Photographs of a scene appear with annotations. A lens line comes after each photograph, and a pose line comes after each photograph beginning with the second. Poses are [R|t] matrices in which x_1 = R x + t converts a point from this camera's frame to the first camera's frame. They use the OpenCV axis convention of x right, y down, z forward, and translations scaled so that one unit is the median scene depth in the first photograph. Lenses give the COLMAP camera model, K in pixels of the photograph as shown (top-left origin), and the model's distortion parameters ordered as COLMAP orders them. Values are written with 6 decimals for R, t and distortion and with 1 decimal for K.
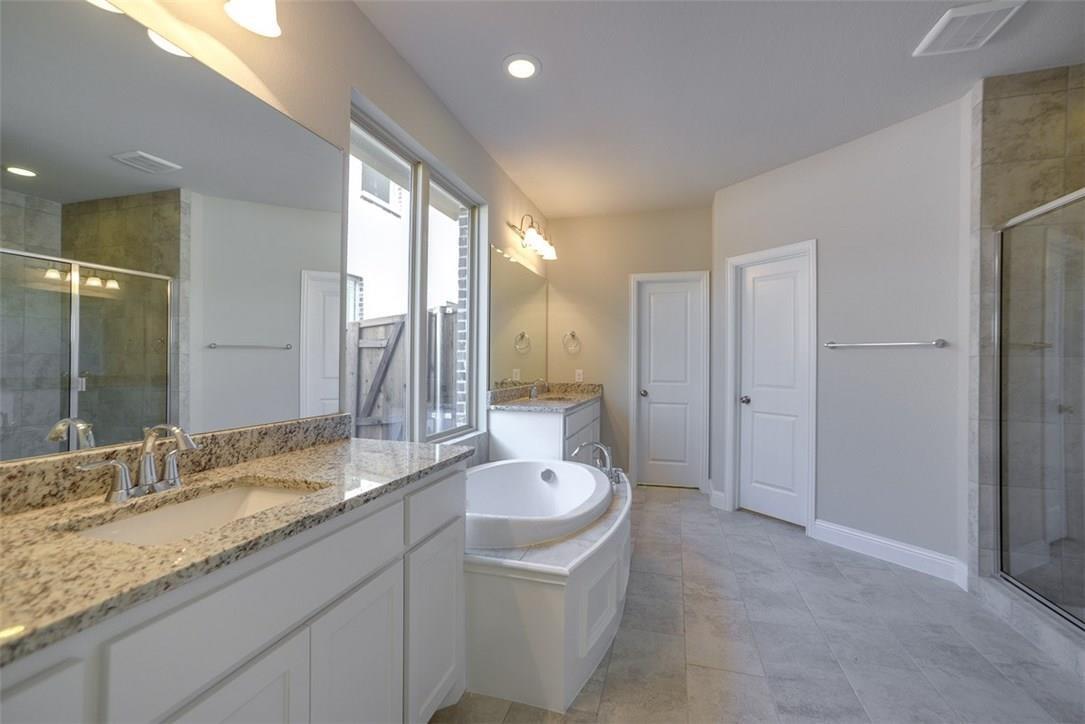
lens RADIAL K [[467.5, 0, 547.6], [0, 467.5, 359.1], [0, 0, 1]] dist [-0.049090, 0.031431]
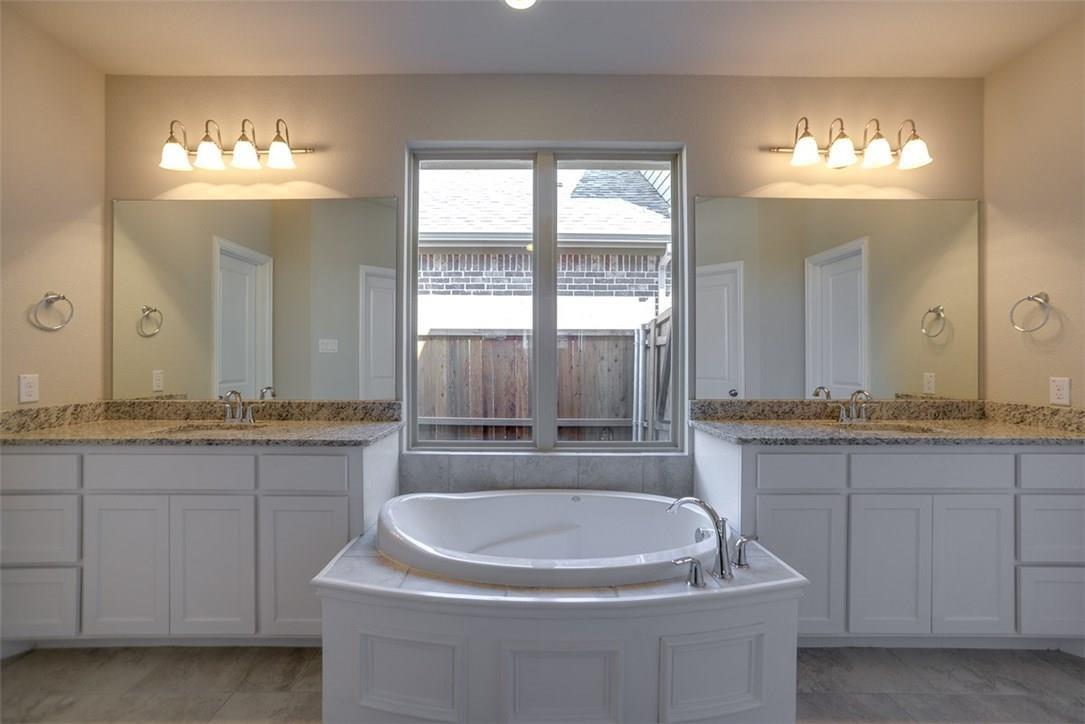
lens RADIAL K [[502.9, 0, 542.5], [0, 502.9, 362.0], [0, 0, 1]] dist [-0.047999, 0.040496]
pose [[0.256750, 0.003126, -0.966473, 1.167484], [0.007169, 0.999961, 0.005139, 0.005637], [0.966451, -0.008248, 0.256717, 1.202525]]
